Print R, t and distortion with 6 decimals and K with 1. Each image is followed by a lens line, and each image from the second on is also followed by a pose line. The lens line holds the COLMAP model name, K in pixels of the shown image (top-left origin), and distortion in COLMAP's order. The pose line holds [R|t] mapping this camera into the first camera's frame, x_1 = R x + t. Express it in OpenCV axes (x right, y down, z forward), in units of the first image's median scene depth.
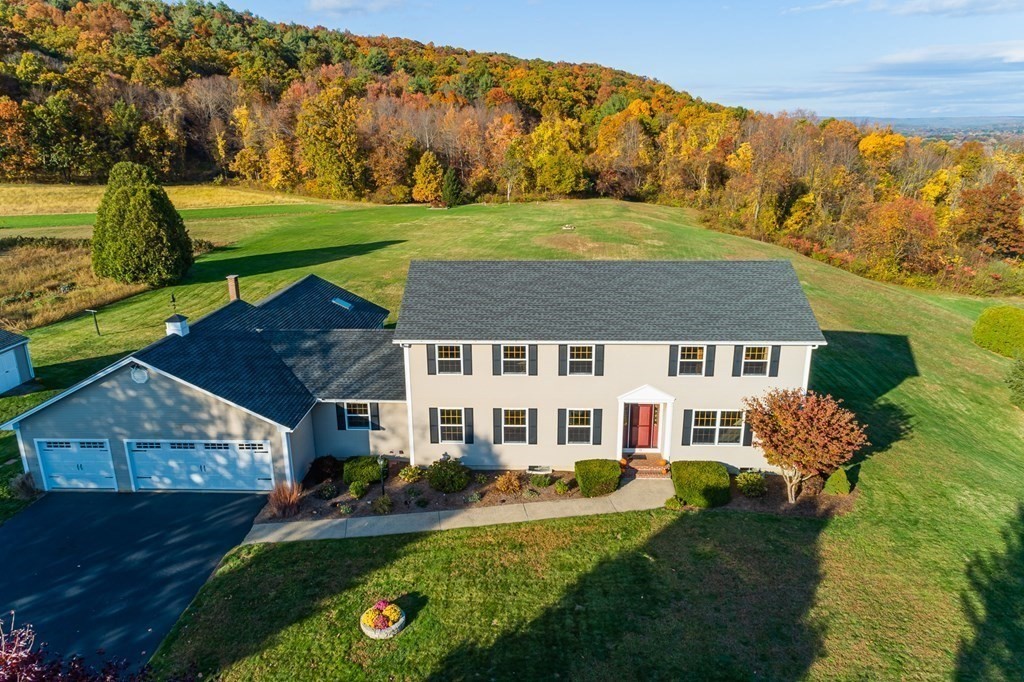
lens RADIAL K [[688.1, 0, 512.0], [0, 688.1, 341.0], [0, 0, 1]] dist [-0.001347, -0.003492]
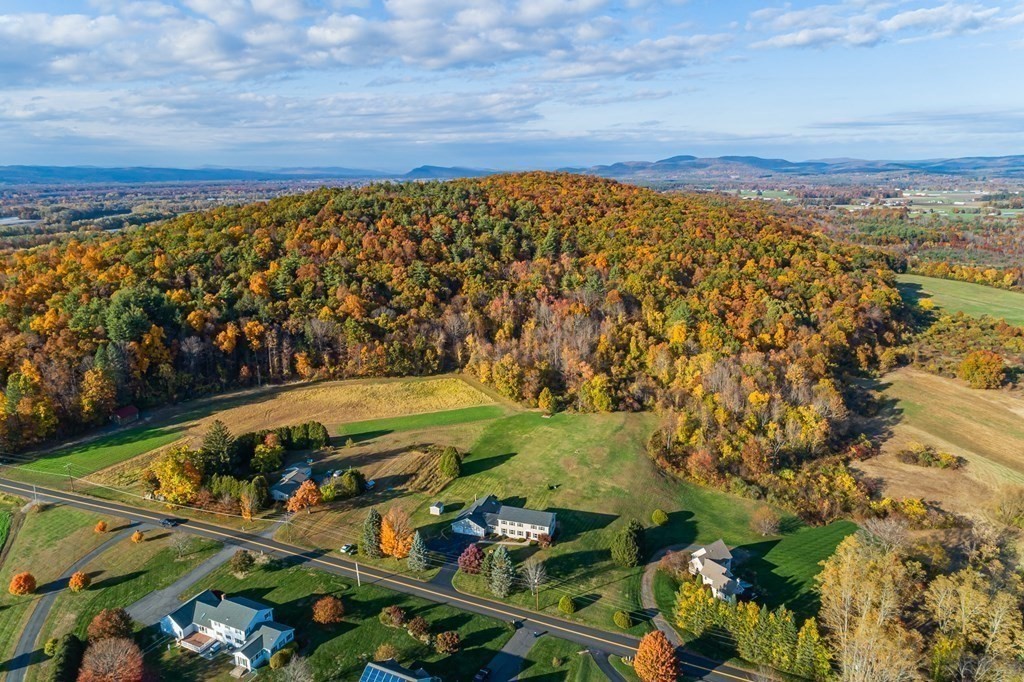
lens RADIAL K [[688.1, 0, 512.0], [0, 688.1, 341.0], [0, 0, 1]] dist [-0.001347, -0.003492]
pose [[0.961766, 0.070168, -0.264730, 1.914723], [-0.081239, 0.996210, -0.031092, -1.785707], [0.261545, 0.051409, 0.963821, -6.602624]]
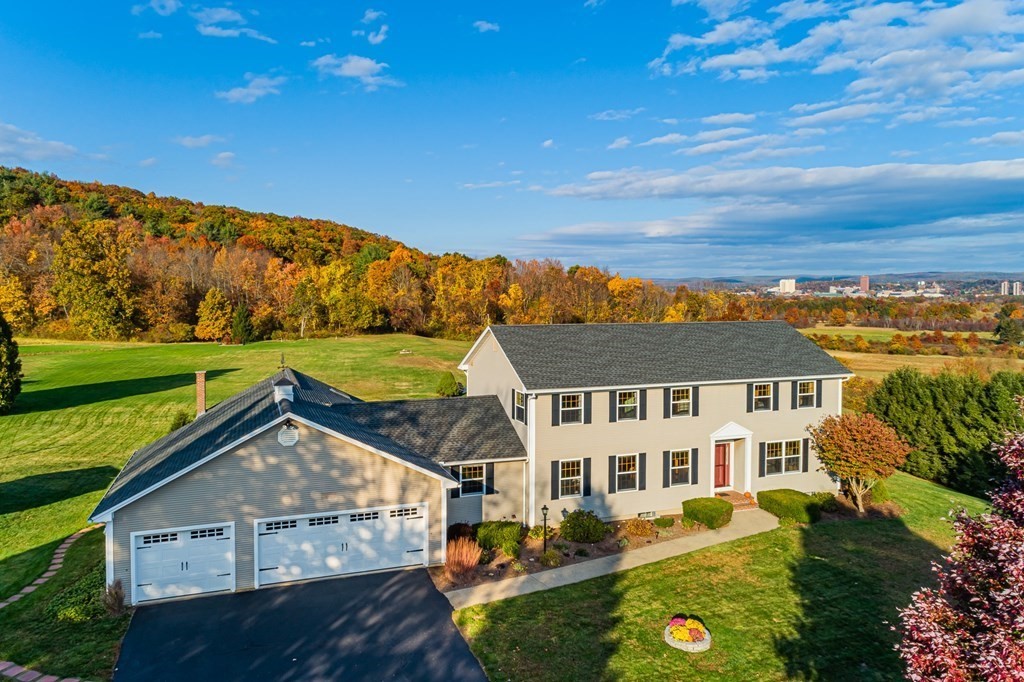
lens RADIAL K [[697.2, 0, 497.5], [0, 697.2, 316.4], [0, 0, 1]] dist [-0.002034, -0.002027]
pose [[0.930506, -0.006968, 0.366211, -0.564508], [0.099205, 0.967243, -0.233665, 0.123415], [-0.352586, 0.253757, 0.900717, 0.069800]]
